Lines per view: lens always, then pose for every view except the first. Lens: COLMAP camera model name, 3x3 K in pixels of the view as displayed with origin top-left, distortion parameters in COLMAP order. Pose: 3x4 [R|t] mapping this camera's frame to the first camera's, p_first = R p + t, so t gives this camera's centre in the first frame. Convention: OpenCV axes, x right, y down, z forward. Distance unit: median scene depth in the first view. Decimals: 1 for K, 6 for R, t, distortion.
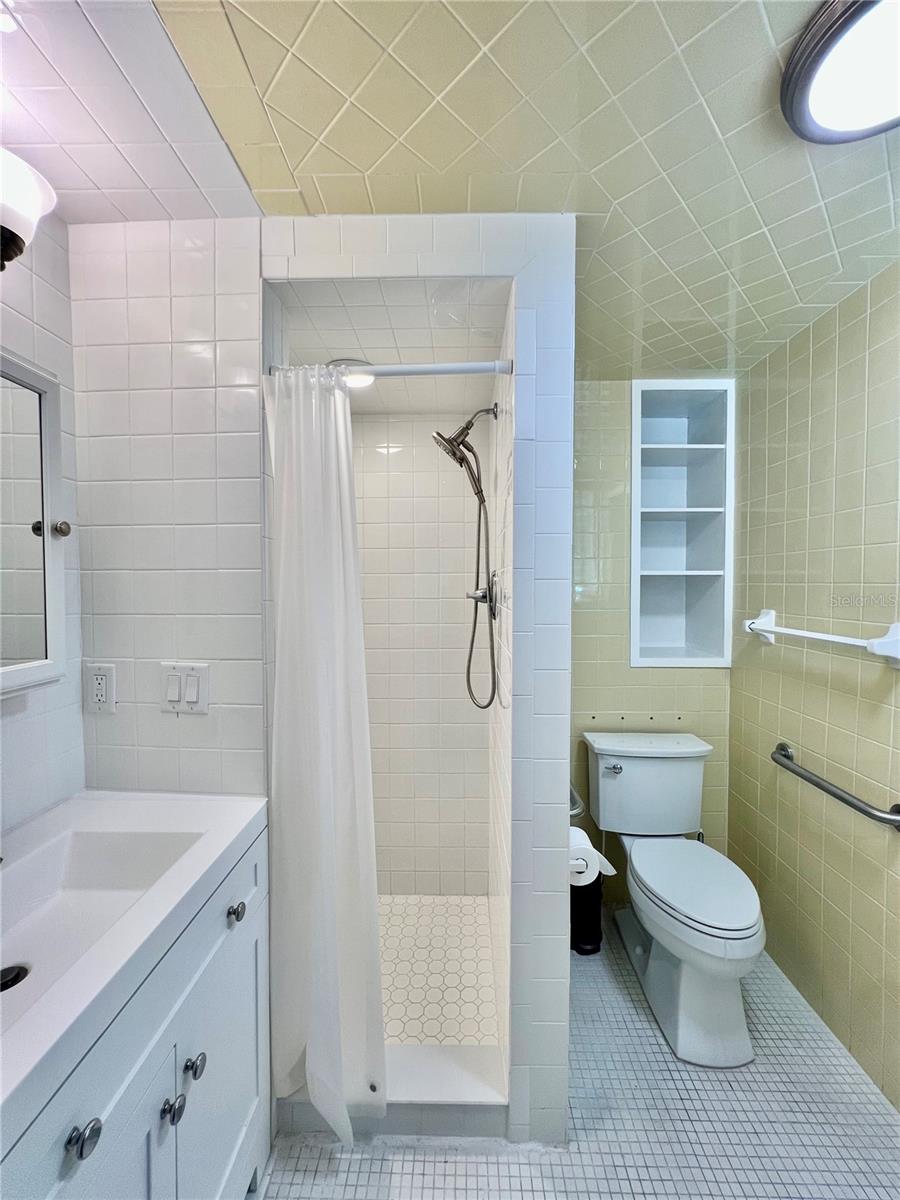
lens RADIAL K [[478.8, 0, 453.9], [0, 478.8, 596.9], [0, 0, 1]] dist [-0.000427, 0.000134]
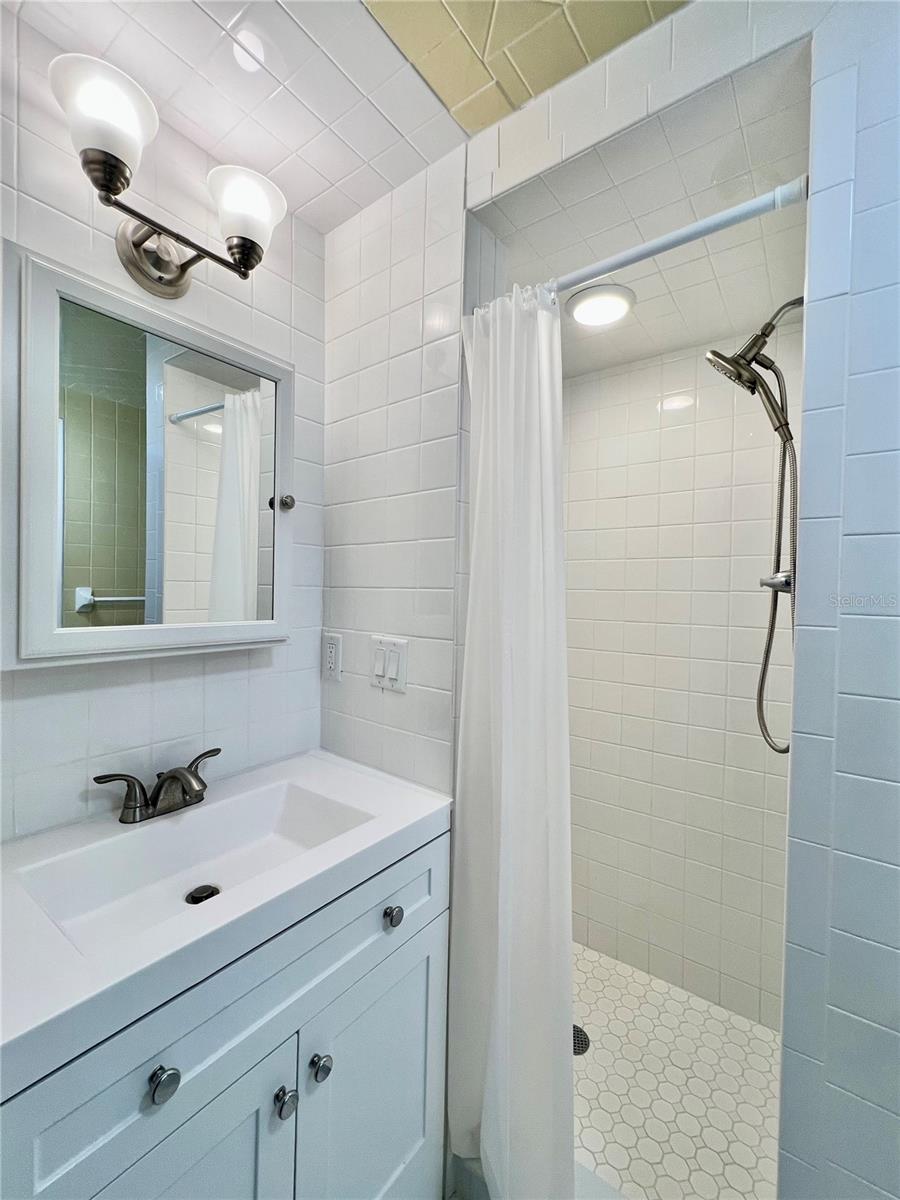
lens RADIAL K [[513.6, 0, 452.9], [0, 513.6, 596.9], [0, 0, 1]] dist [0.000613, -0.000199]
pose [[0.810828, 0.023783, -0.584801, 0.150643], [-0.035927, 0.999312, -0.009173, 0.059969], [0.584180, 0.028448, 0.811125, 0.228609]]
